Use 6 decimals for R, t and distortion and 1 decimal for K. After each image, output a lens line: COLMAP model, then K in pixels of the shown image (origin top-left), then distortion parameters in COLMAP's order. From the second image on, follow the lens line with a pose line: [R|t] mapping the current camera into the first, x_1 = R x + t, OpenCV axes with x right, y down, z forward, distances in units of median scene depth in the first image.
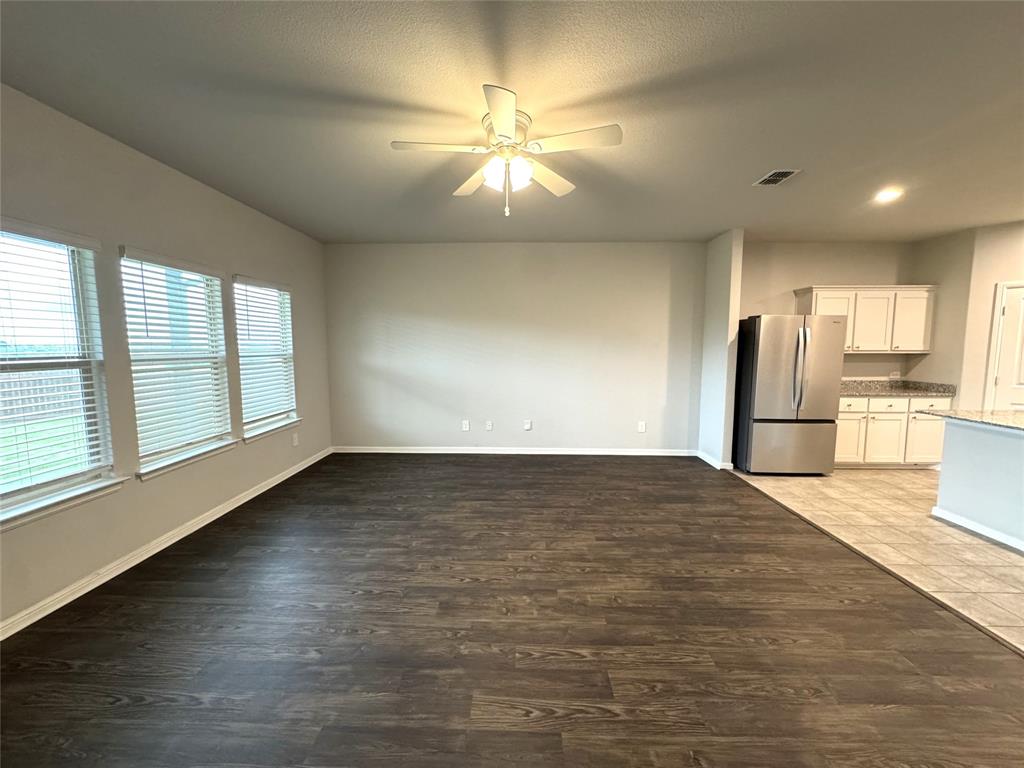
lens RADIAL K [[409.6, 0, 511.4], [0, 409.6, 383.9], [0, 0, 1]] dist [-0.006090, -0.000240]
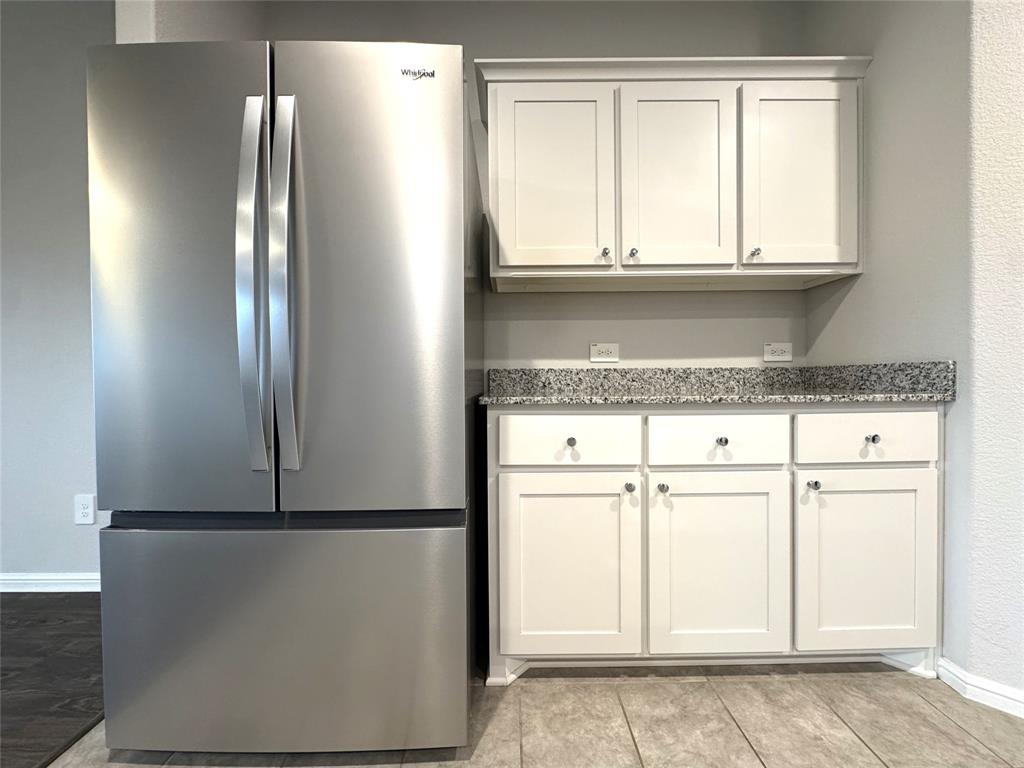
lens RADIAL K [[409.6, 0, 509.6], [0, 409.6, 384.1], [0, 0, 1]] dist [-0.006090, -0.000240]
pose [[0.999460, -0.010686, 0.031081, 0.771129], [0.012989, 0.997109, -0.074871, 0.033483], [-0.030191, 0.075235, 0.996709, 0.723226]]
